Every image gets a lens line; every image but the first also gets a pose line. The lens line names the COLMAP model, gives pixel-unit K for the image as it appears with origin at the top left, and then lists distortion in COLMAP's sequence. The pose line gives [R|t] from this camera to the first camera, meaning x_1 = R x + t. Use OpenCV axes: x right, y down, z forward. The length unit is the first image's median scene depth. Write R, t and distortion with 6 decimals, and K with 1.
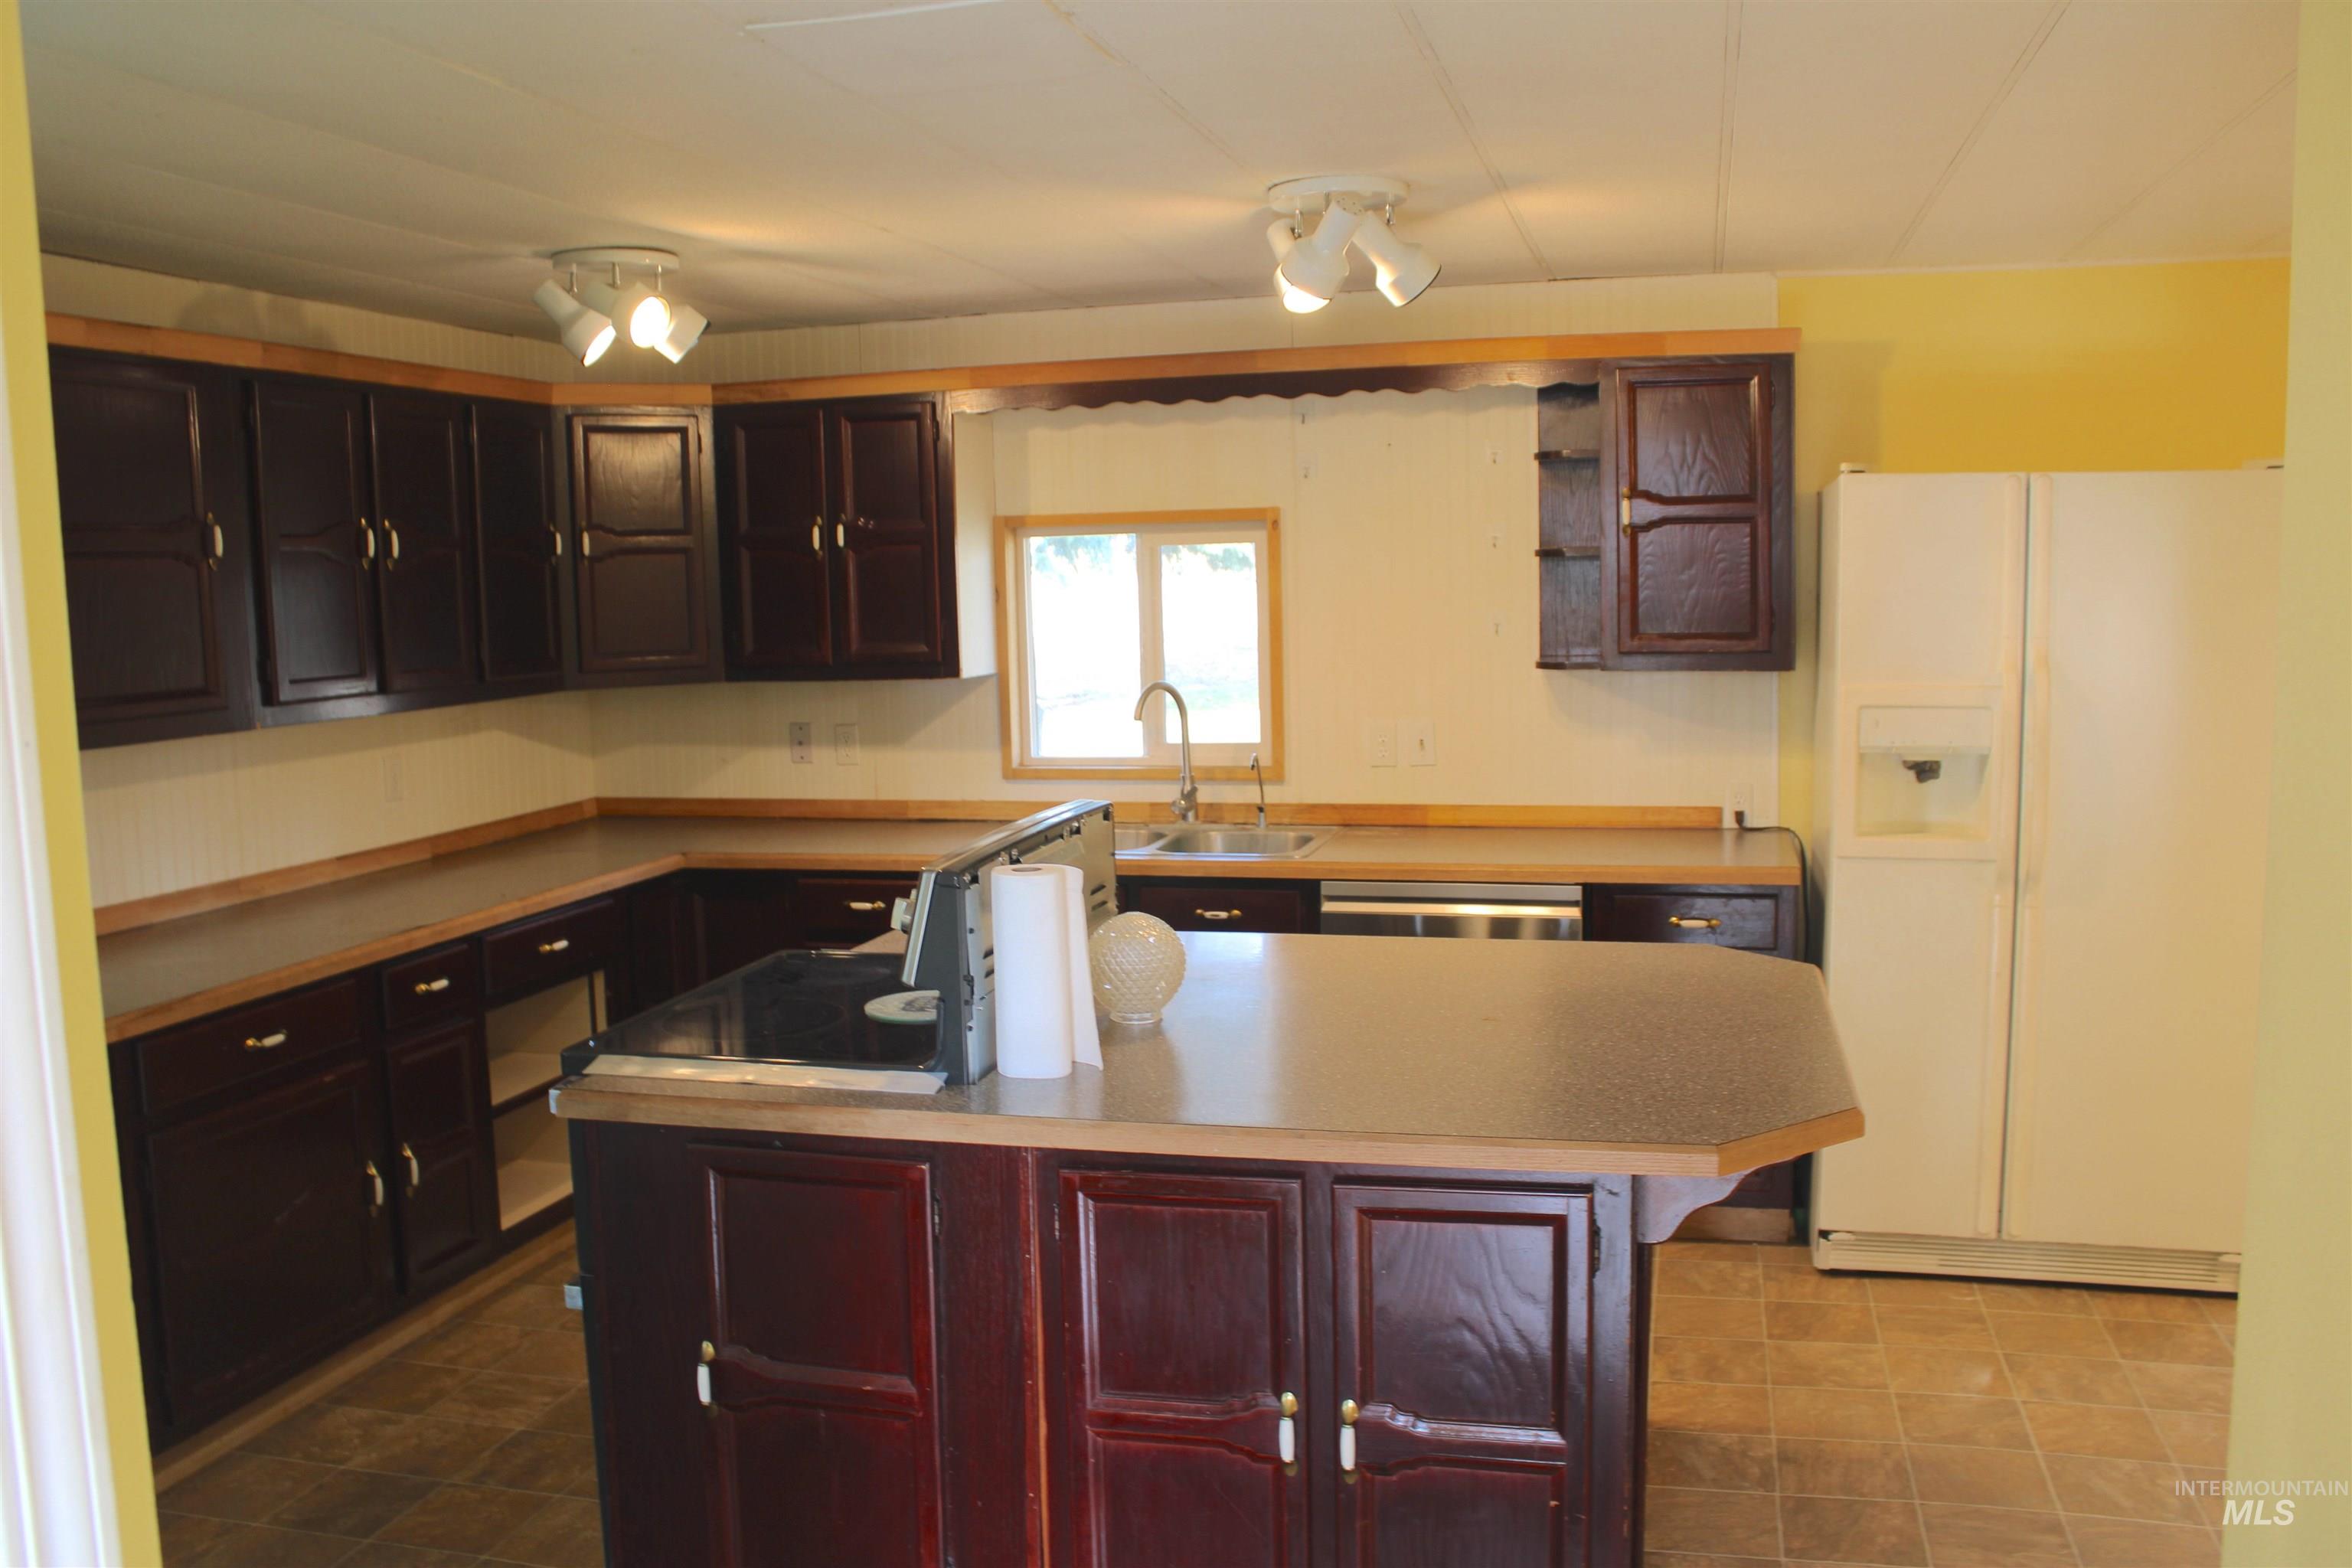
lens RADIAL K [[1972.1, 0, 1176.0], [0, 1972.1, 784.0], [0, 0, 1]] dist [-0.173055, 0.163049]
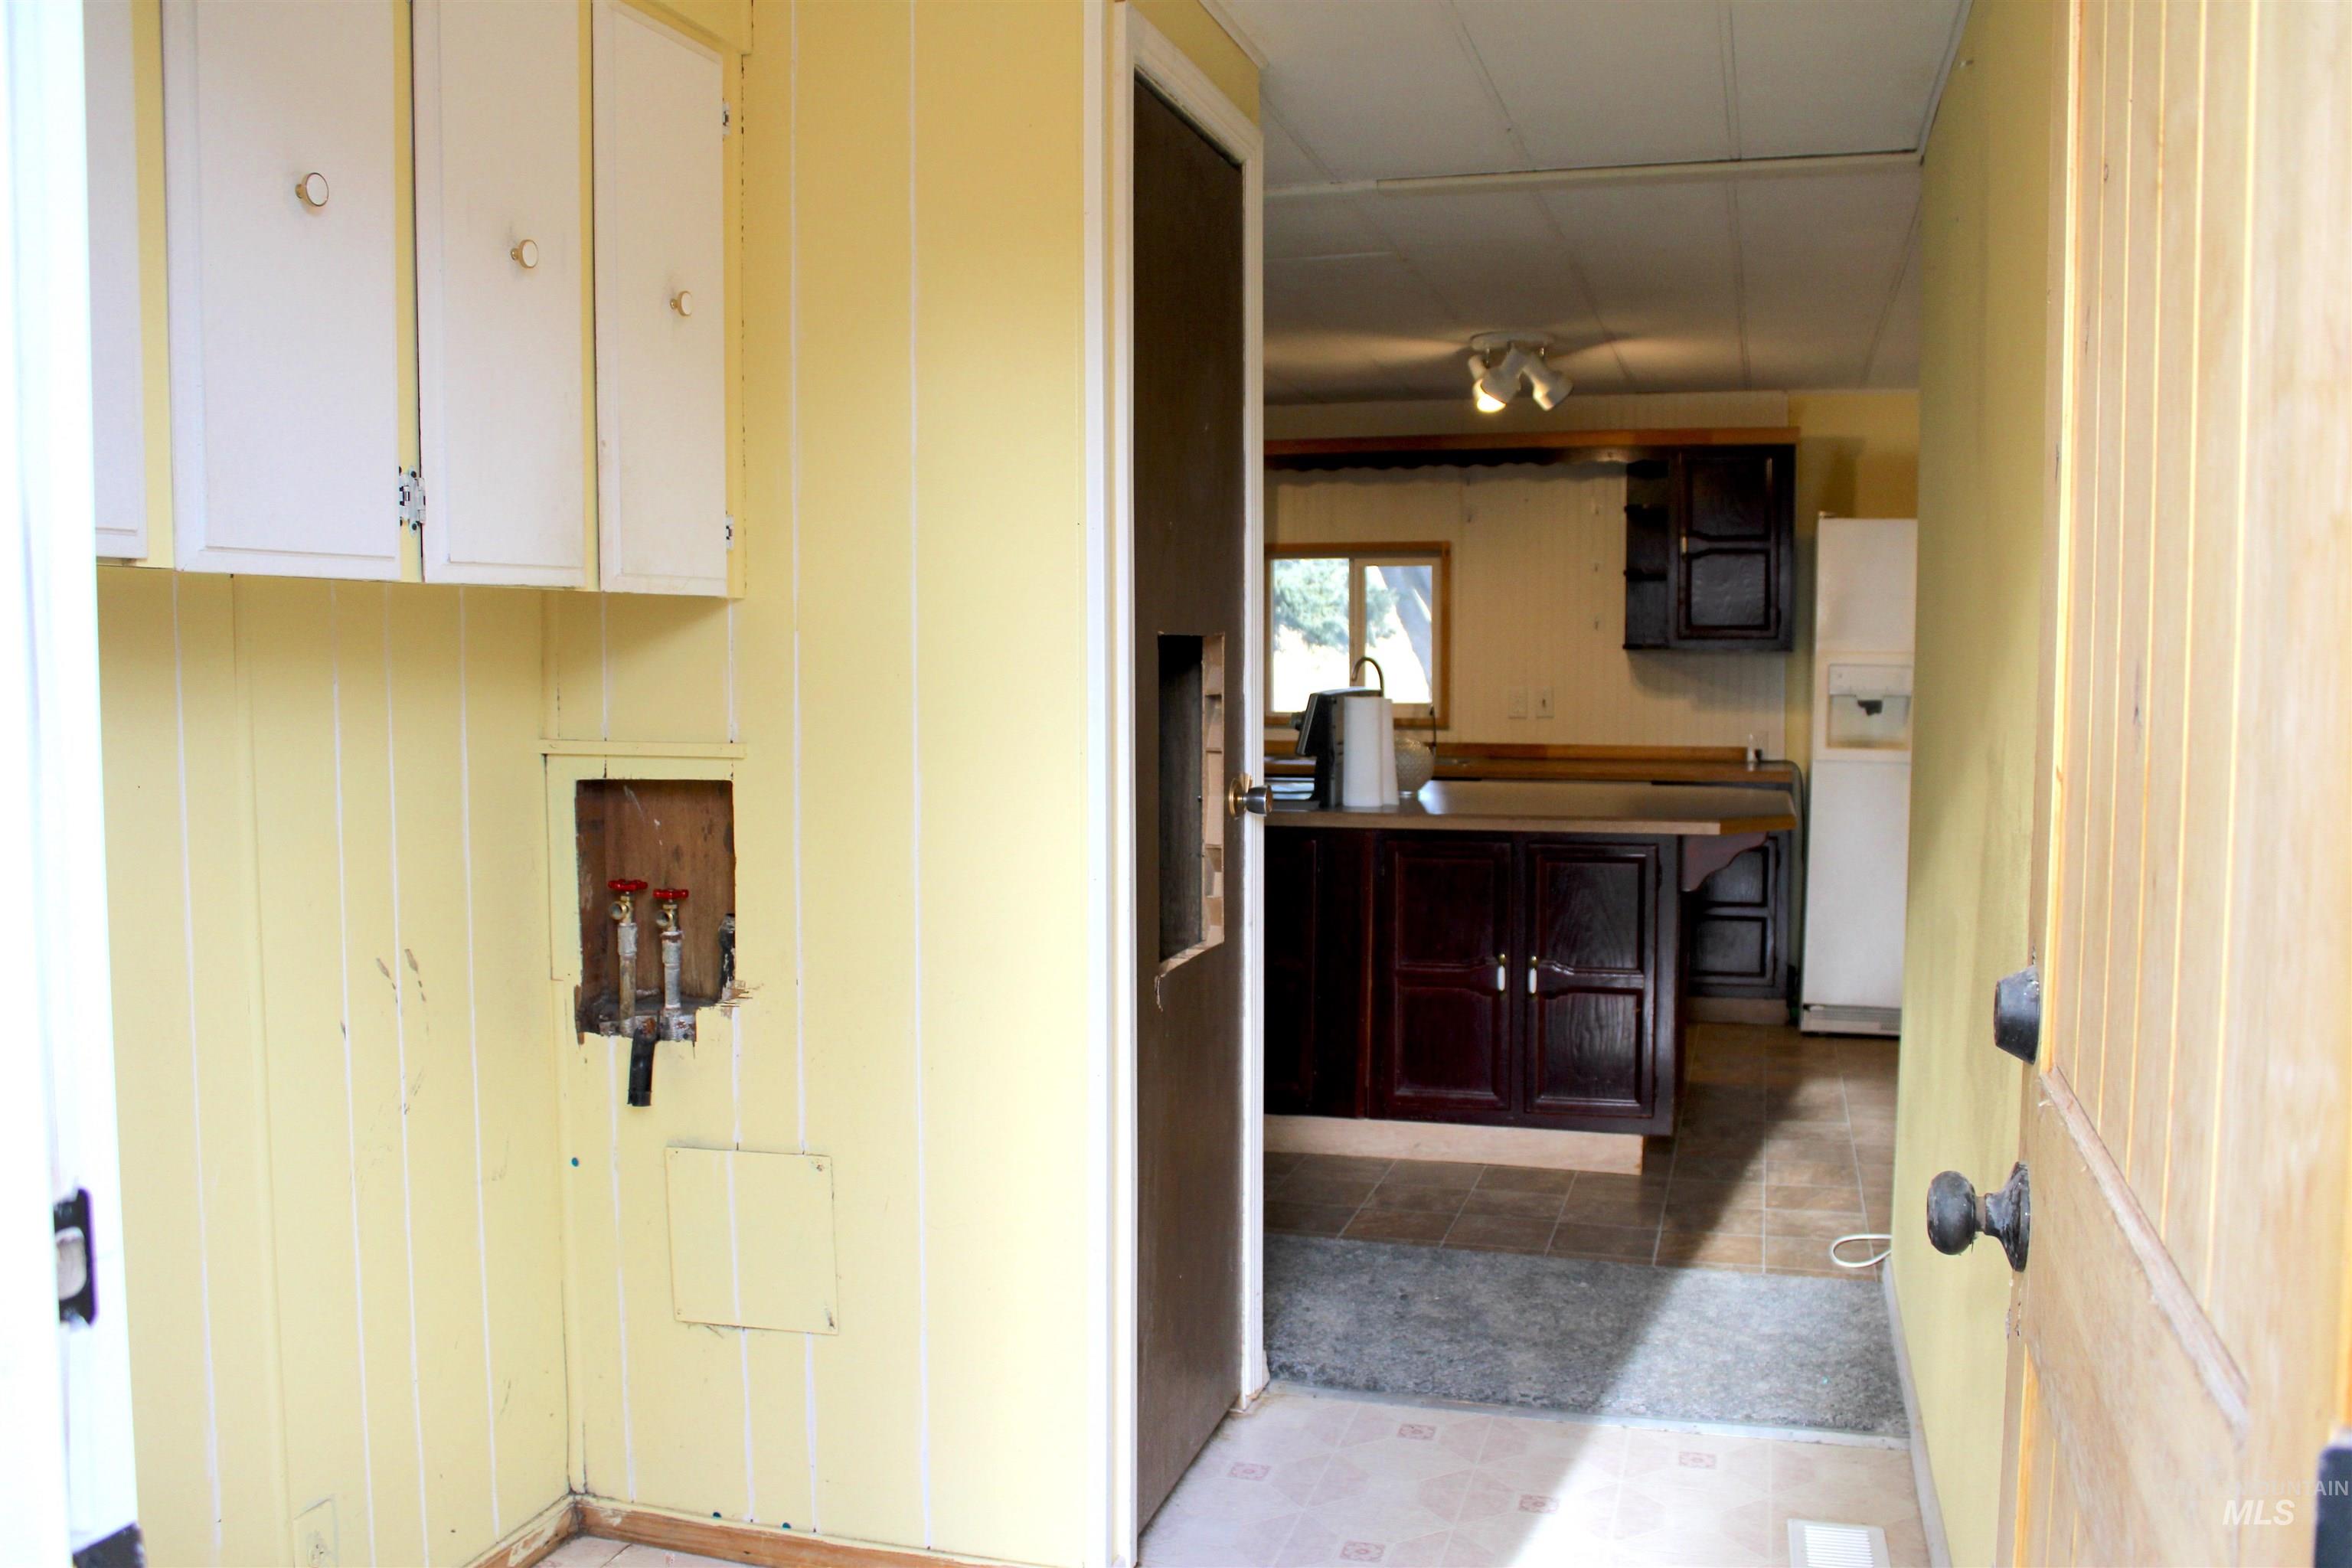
lens RADIAL K [[1972.1, 0, 1176.0], [0, 1972.1, 784.0], [0, 0, 1]] dist [-0.173055, 0.163049]
pose [[0.999091, 0.026541, -0.033371, -0.113776], [-0.028056, 0.998557, -0.045780, 0.131040], [0.032108, 0.046675, 0.998394, -0.538967]]
